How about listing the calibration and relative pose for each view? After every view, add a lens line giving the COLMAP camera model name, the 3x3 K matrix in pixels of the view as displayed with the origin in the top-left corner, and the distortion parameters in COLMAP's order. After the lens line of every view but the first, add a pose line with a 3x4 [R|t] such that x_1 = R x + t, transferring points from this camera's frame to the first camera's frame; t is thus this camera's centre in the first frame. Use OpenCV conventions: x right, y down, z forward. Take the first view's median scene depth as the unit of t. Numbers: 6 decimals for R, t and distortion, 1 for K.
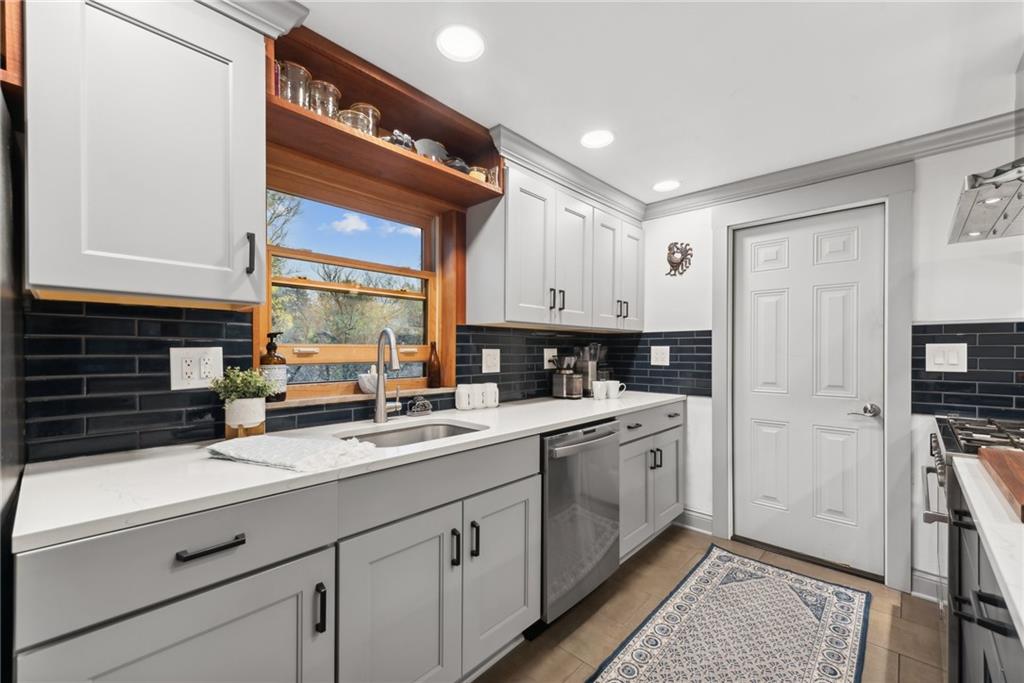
lens RADIAL K [[418.4, 0, 519.1], [0, 418.4, 352.0], [0, 0, 1]] dist [0.004371, -0.001111]
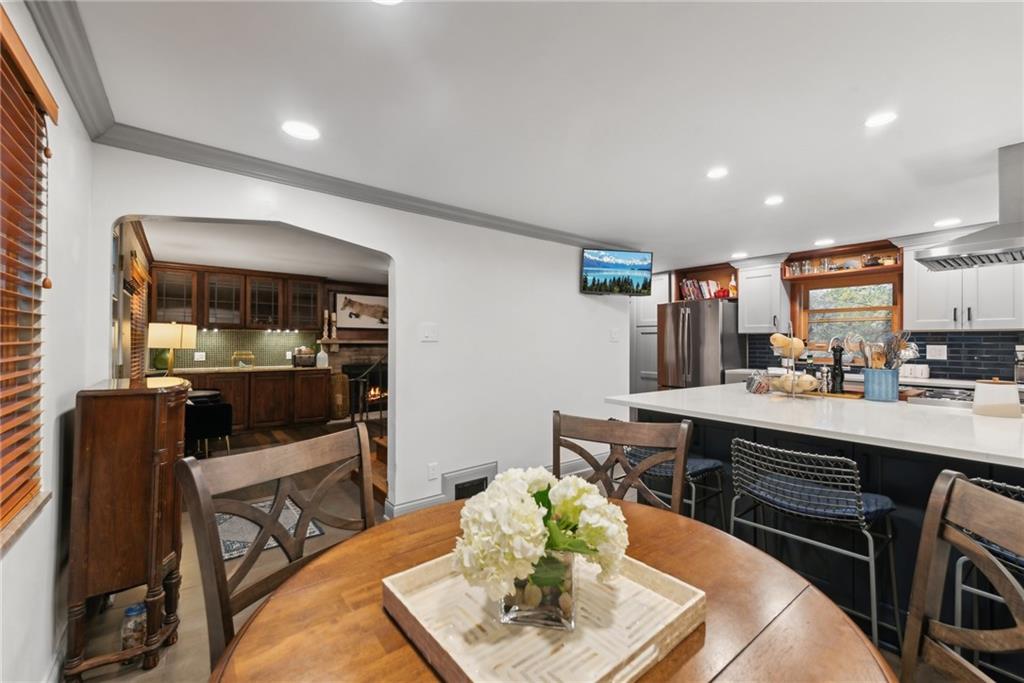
lens RADIAL K [[418.4, 0, 518.8], [0, 418.4, 340.0], [0, 0, 1]] dist [0.004371, -0.001111]
pose [[-0.152170, -0.009230, -0.988311, 2.039959], [-0.007889, 0.999936, -0.008124, -0.001396], [0.988323, 0.006561, -0.152233, -0.437015]]
